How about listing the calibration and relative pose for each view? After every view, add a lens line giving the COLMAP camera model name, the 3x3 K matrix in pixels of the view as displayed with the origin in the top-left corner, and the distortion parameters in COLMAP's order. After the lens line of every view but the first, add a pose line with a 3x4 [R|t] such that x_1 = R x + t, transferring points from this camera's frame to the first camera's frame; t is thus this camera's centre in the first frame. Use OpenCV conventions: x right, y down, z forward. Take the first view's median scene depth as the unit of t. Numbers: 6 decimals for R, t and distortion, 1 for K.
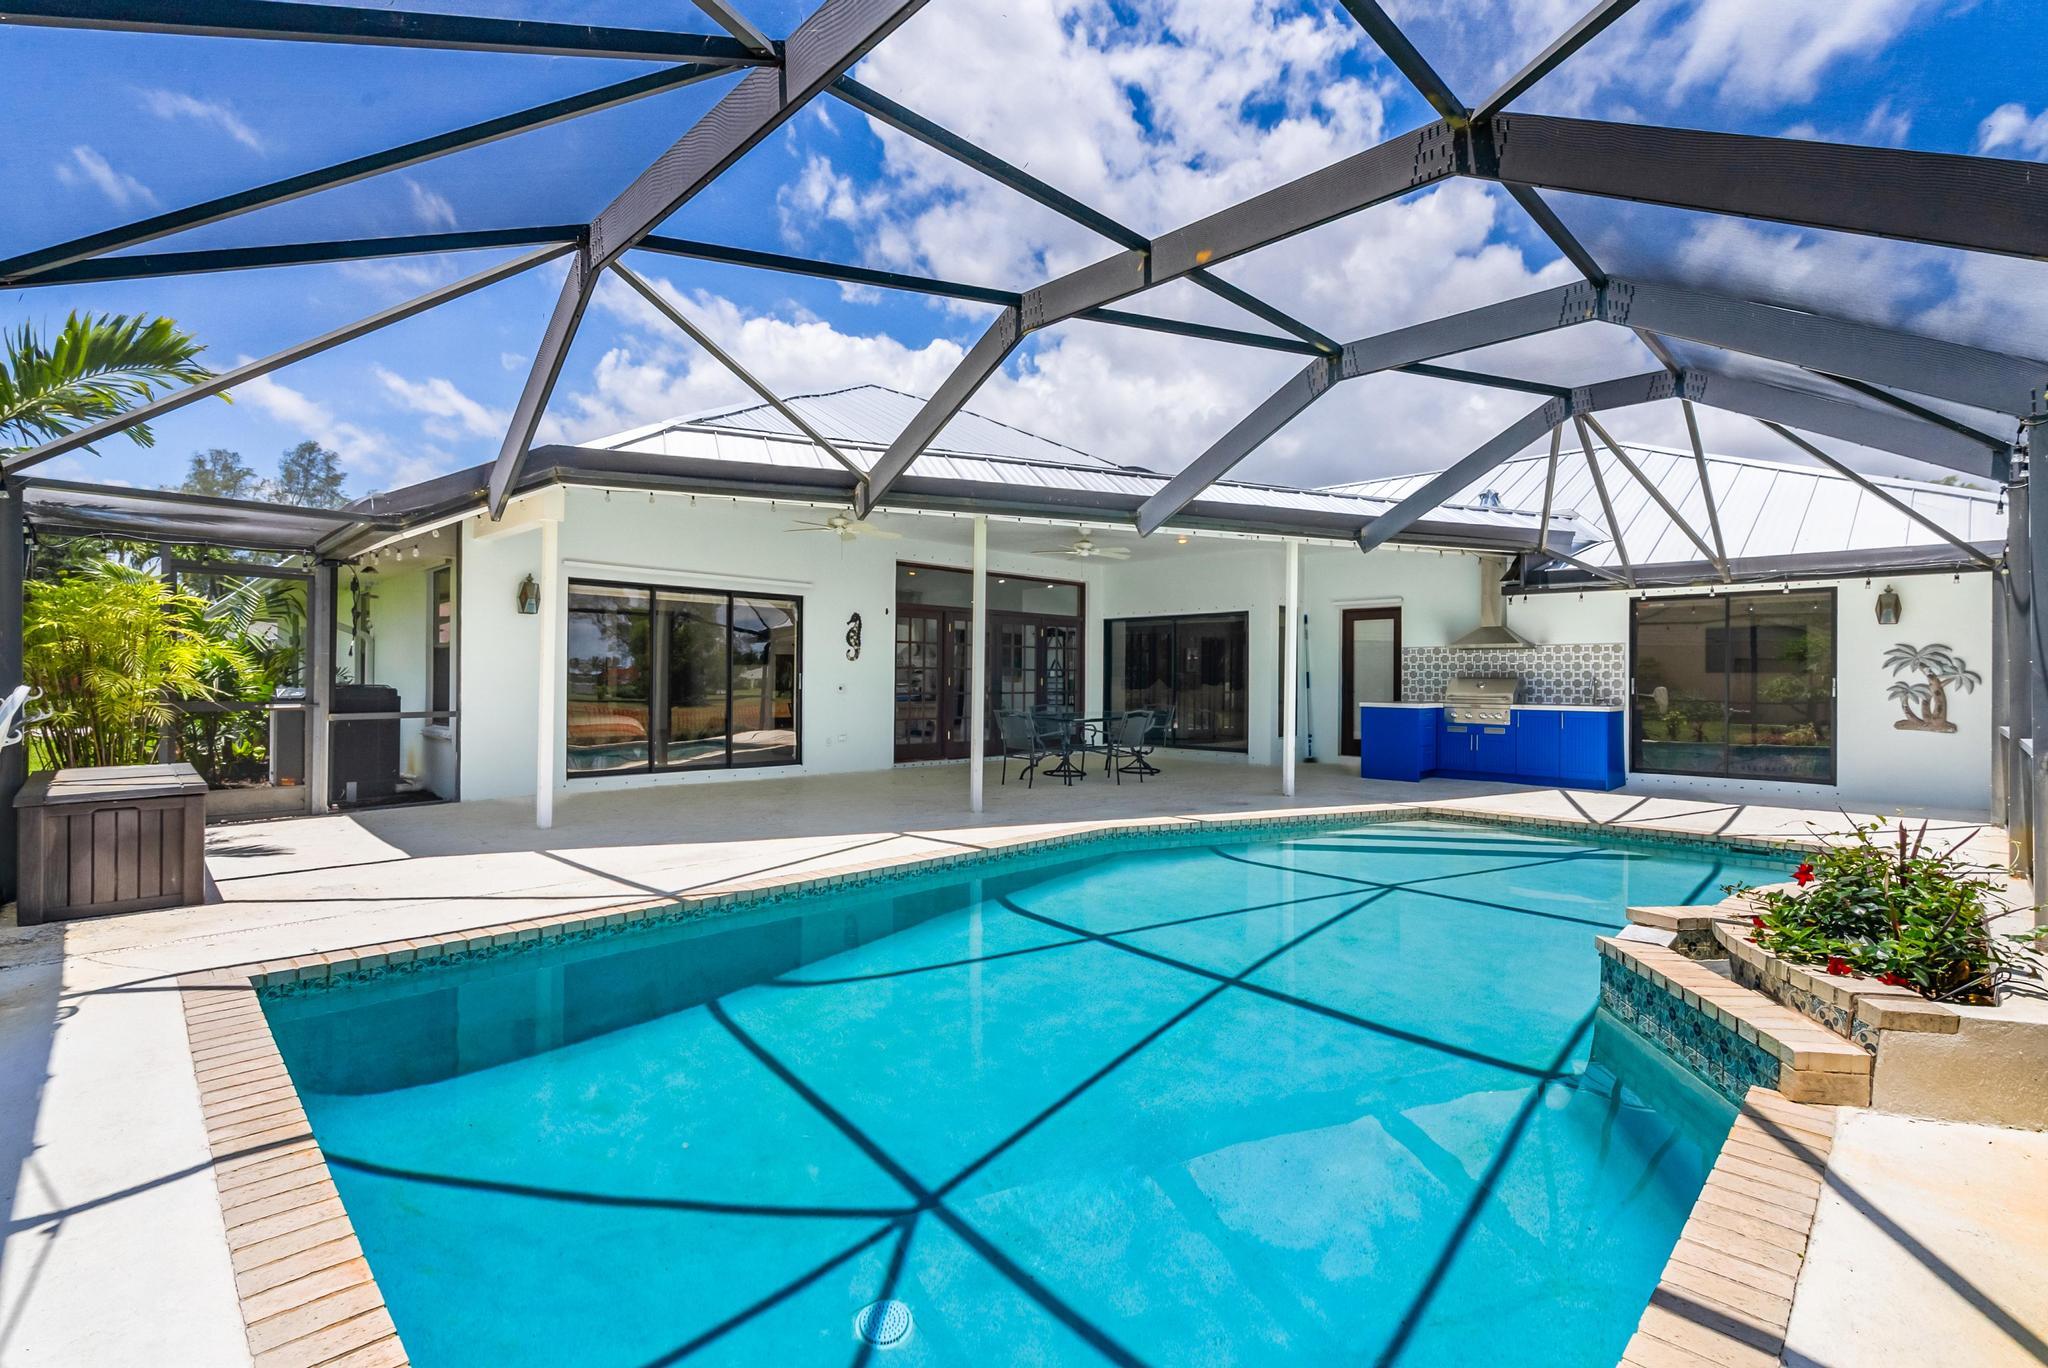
lens RADIAL K [[926.1, 0, 1028.4], [0, 926.1, 669.8], [0, 0, 1]] dist [-0.000540, 0.000289]
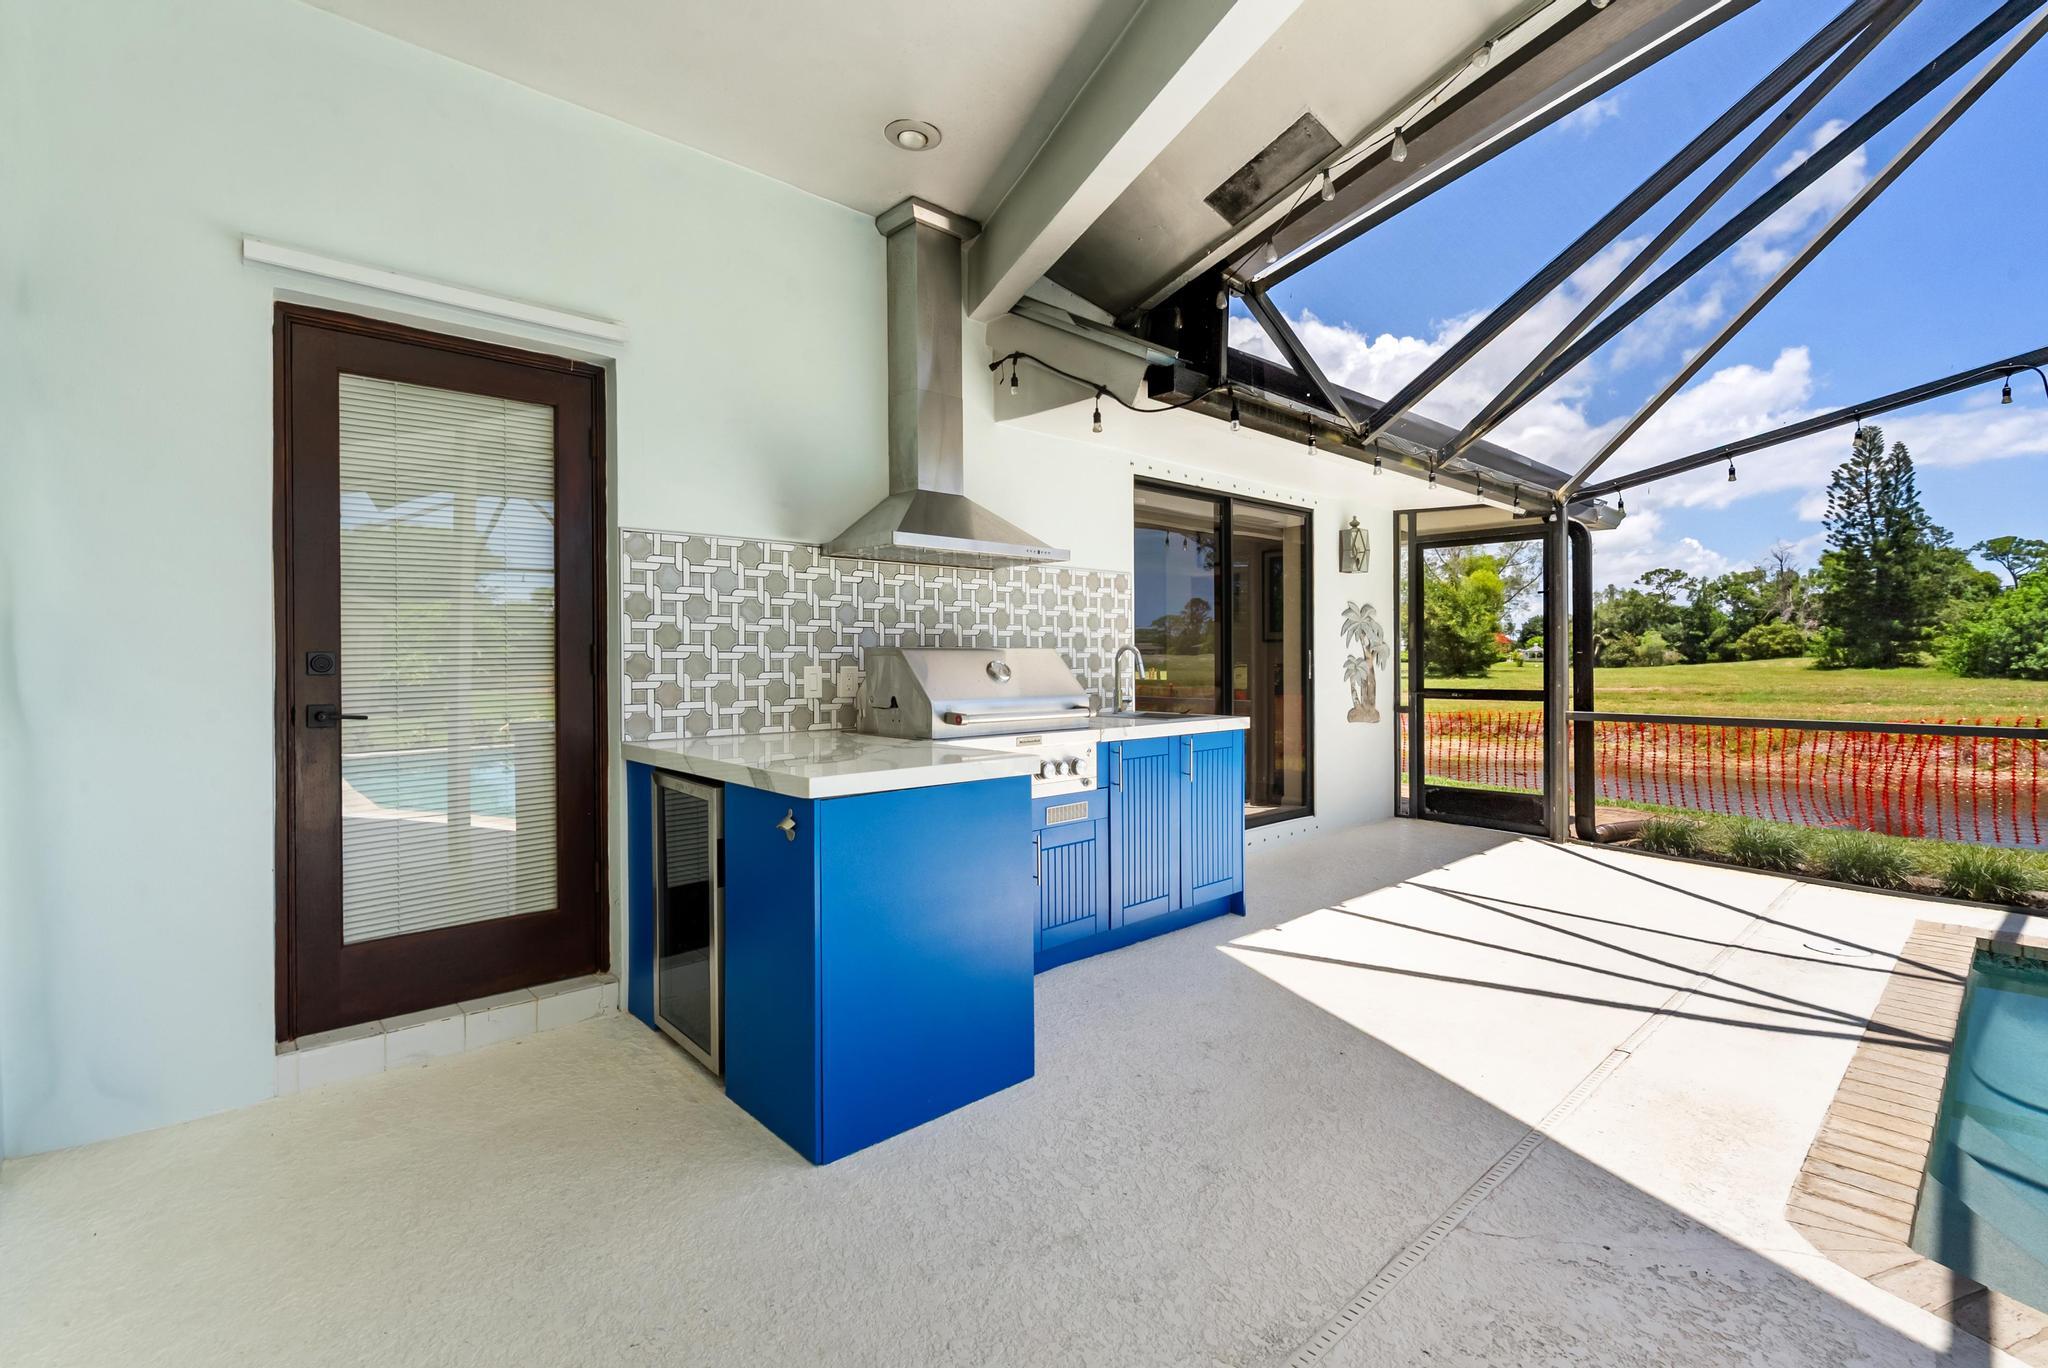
lens RADIAL K [[923.9, 0, 1021.9], [0, 923.9, 665.7], [0, 0, 1]] dist [-0.003407, -0.000120]
pose [[0.043775, -0.011660, 0.998973, 0.164842], [-0.003857, 0.999922, 0.011840, 0.010063], [-0.999034, -0.004371, 0.043727, 0.908331]]
